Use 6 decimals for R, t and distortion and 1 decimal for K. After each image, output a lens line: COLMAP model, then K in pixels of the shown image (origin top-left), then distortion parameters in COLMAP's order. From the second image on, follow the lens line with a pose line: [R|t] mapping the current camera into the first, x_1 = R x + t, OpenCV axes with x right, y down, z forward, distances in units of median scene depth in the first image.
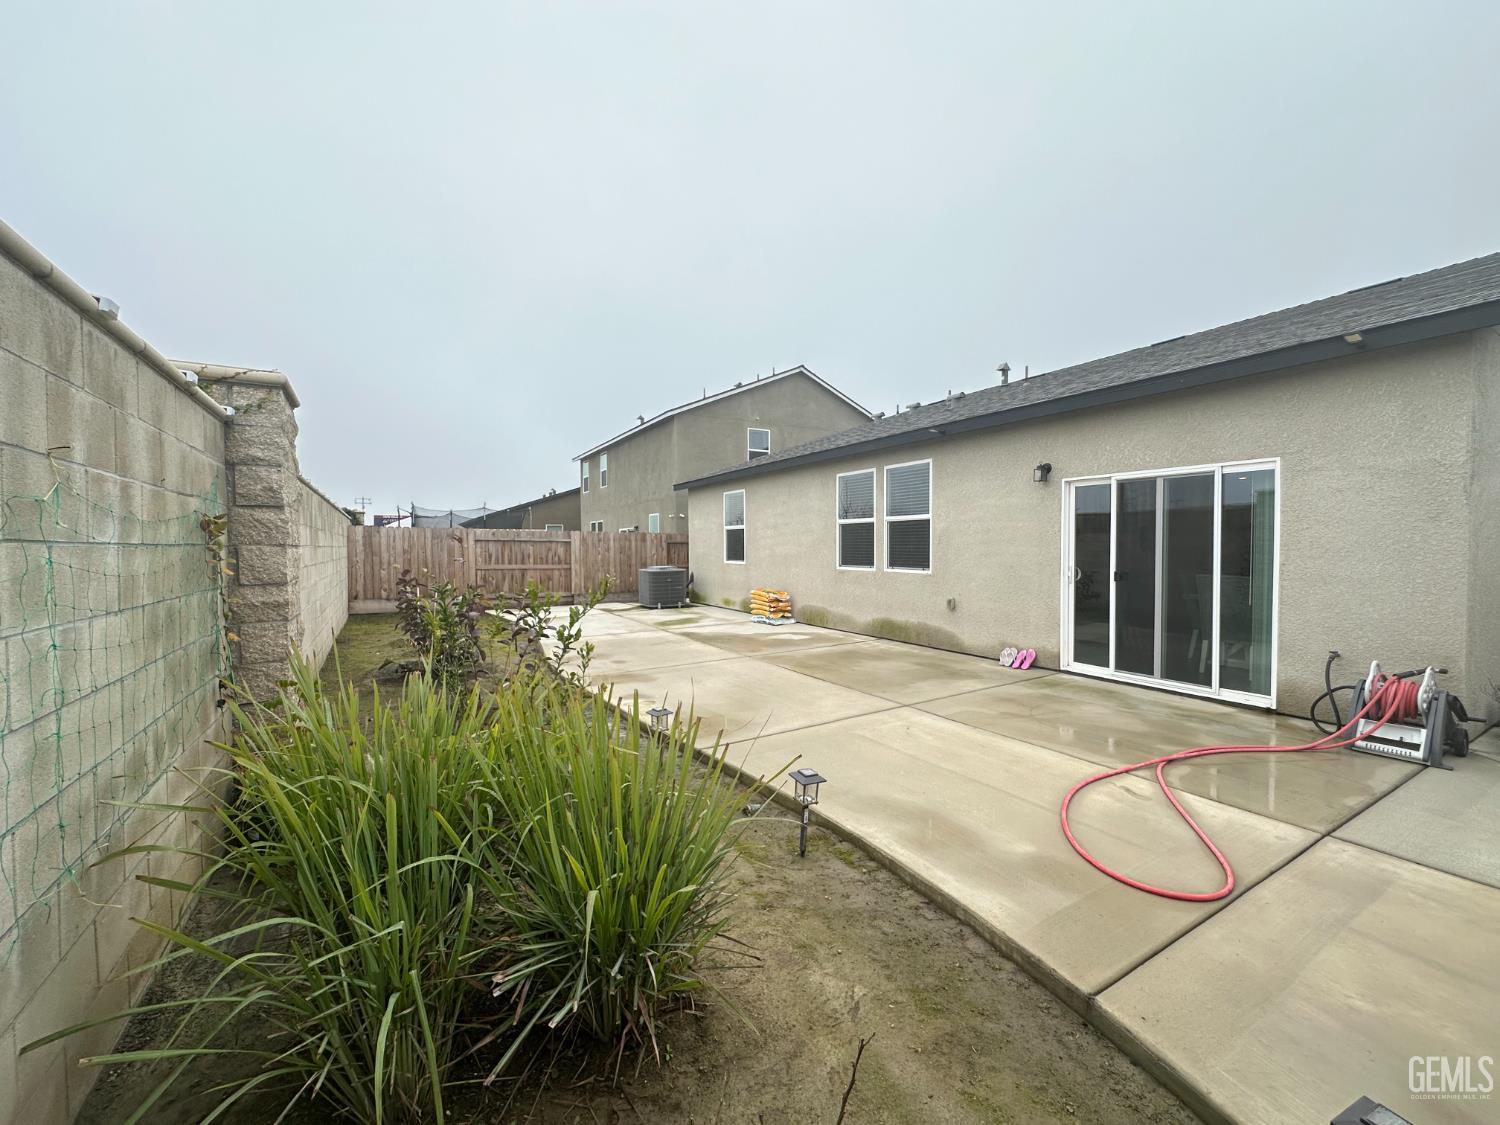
lens RADIAL K [[607.0, 0, 748.0], [0, 607.0, 561.9], [0, 0, 1]] dist [-0.005472, 0.001566]
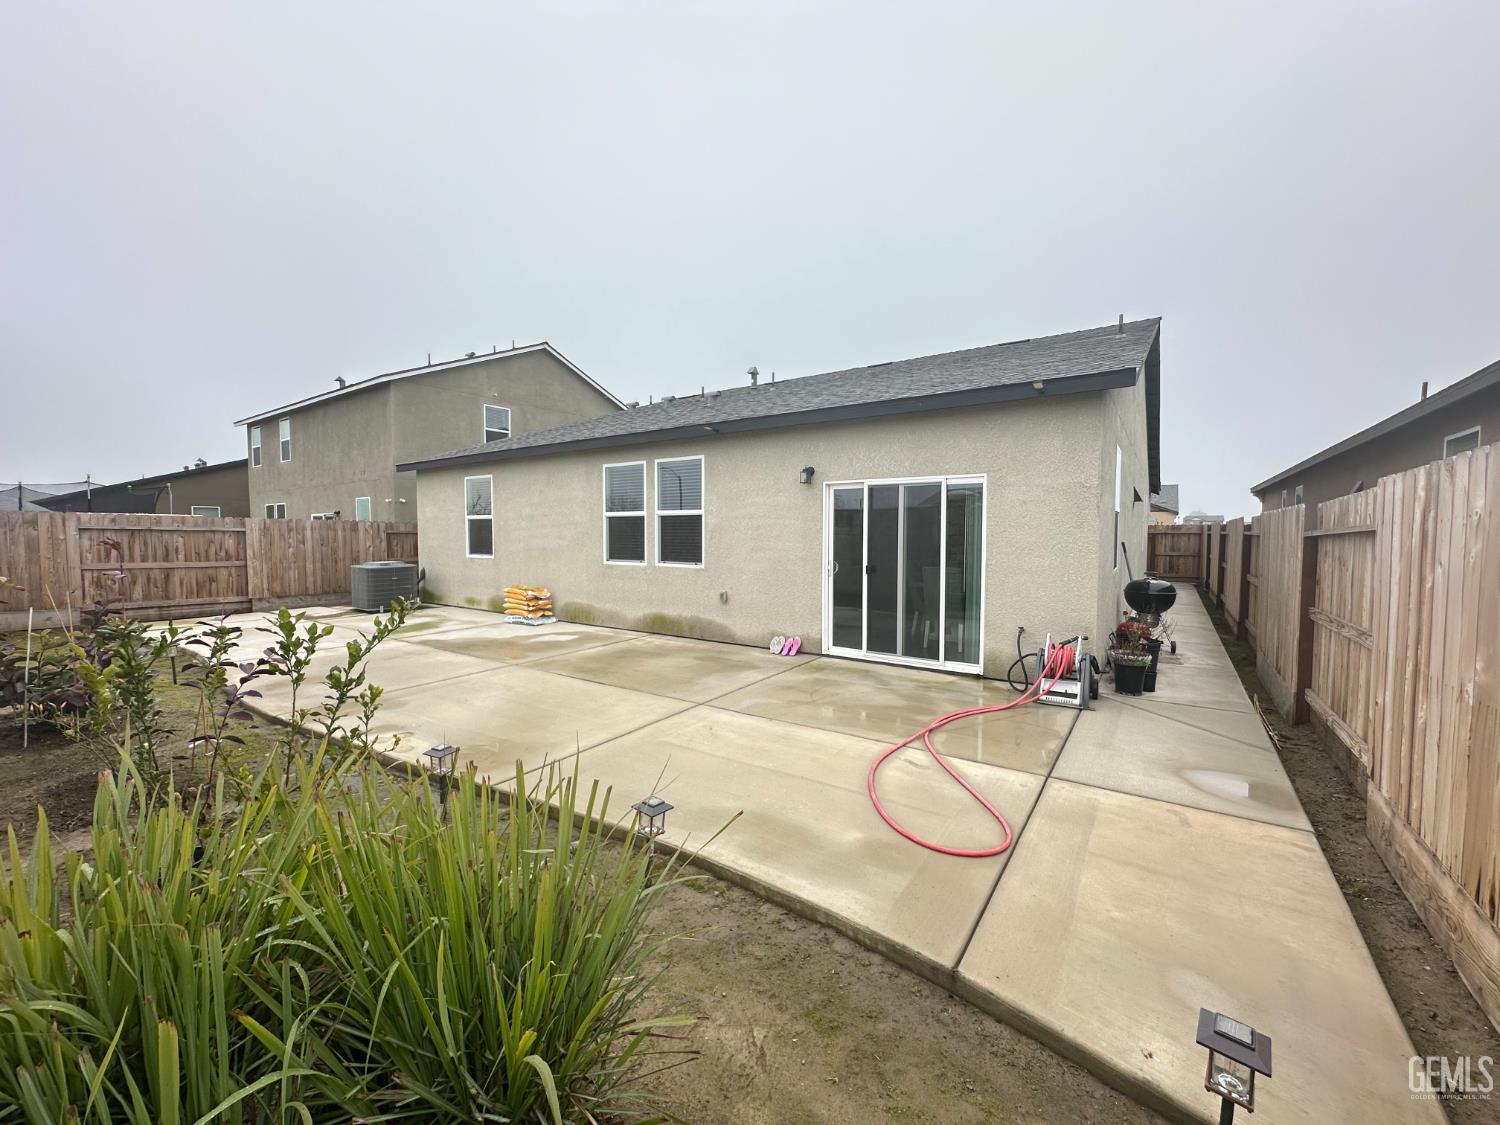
lens RADIAL K [[607.0, 0, 751.6], [0, 607.0, 562.5], [0, 0, 1]] dist [-0.005472, 0.001566]
pose [[0.907186, -0.016131, 0.420419, -0.085171], [0.006711, 0.999692, 0.023876, -0.021763], [-0.420675, -0.018838, 0.907016, 0.061884]]
